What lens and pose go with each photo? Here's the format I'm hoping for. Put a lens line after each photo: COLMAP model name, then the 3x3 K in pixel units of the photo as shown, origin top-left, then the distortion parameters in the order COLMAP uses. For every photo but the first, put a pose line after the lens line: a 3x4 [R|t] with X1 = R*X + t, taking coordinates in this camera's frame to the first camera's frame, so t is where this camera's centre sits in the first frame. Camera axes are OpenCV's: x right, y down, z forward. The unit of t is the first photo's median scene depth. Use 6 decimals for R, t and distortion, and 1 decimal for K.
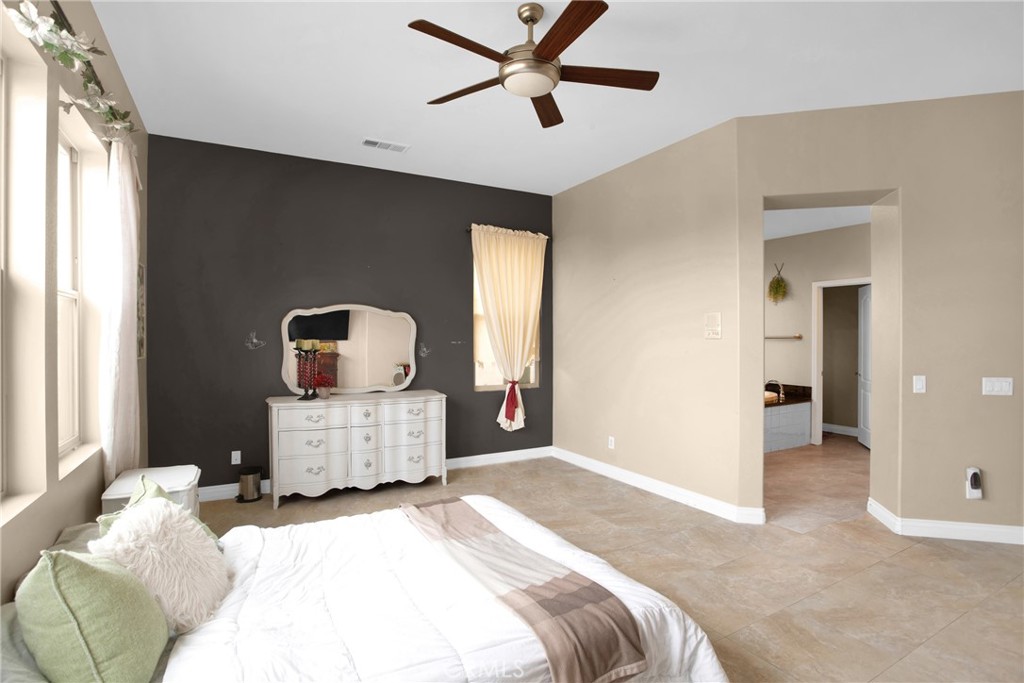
lens RADIAL K [[498.0, 0, 510.7], [0, 498.0, 341.8], [0, 0, 1]] dist [-0.067152, 0.026036]
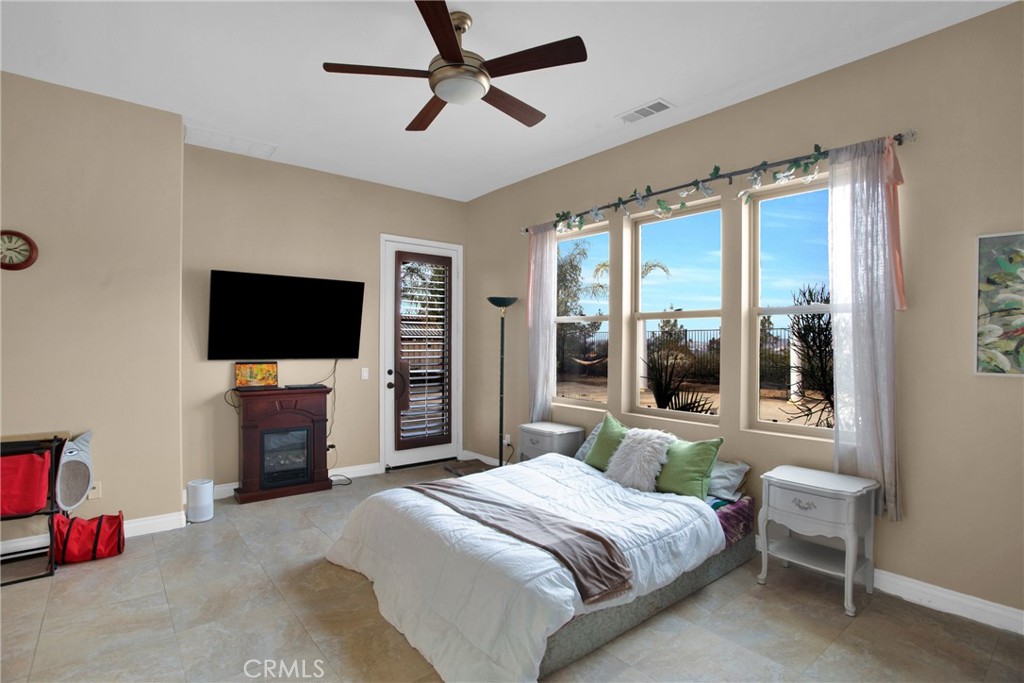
lens RADIAL K [[498.0, 0, 510.5], [0, 498.0, 343.4], [0, 0, 1]] dist [-0.067152, 0.026036]
pose [[-0.979518, -0.008813, -0.201162, 0.081367], [-0.009181, 0.999957, 0.000897, -0.005558], [0.201145, 0.002726, -0.979558, 1.178514]]
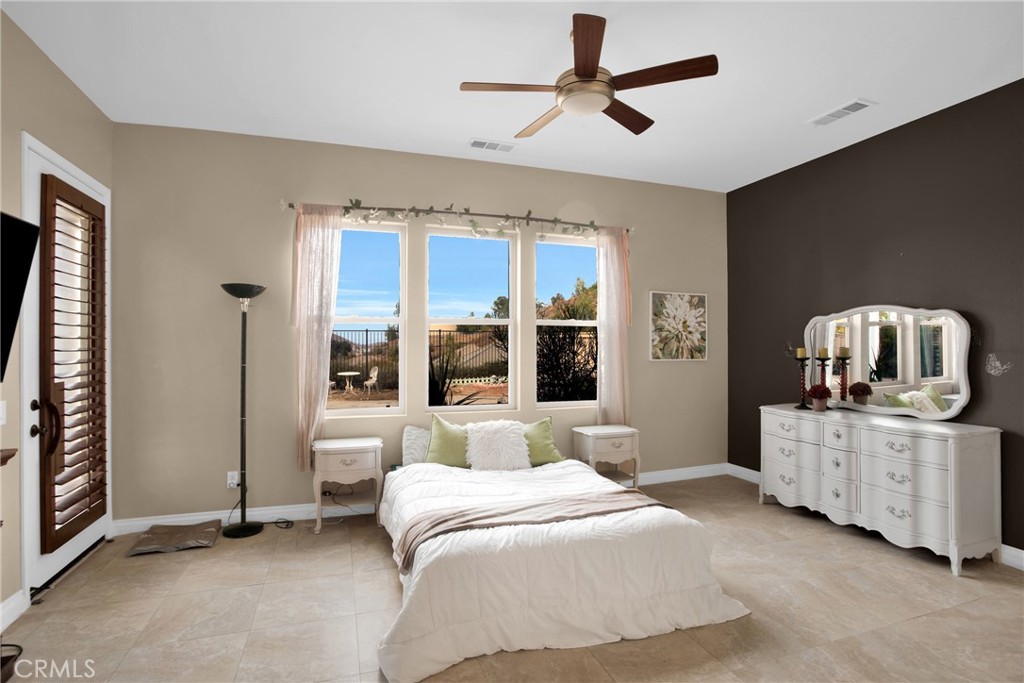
lens RADIAL K [[498.0, 0, 507.3], [0, 498.0, 336.3], [0, 0, 1]] dist [-0.067152, 0.026036]
pose [[-0.173719, -0.018519, -0.984621, 0.647591], [-0.001067, 0.999826, -0.018617, -0.008197], [0.984795, -0.002184, -0.173709, 0.595298]]
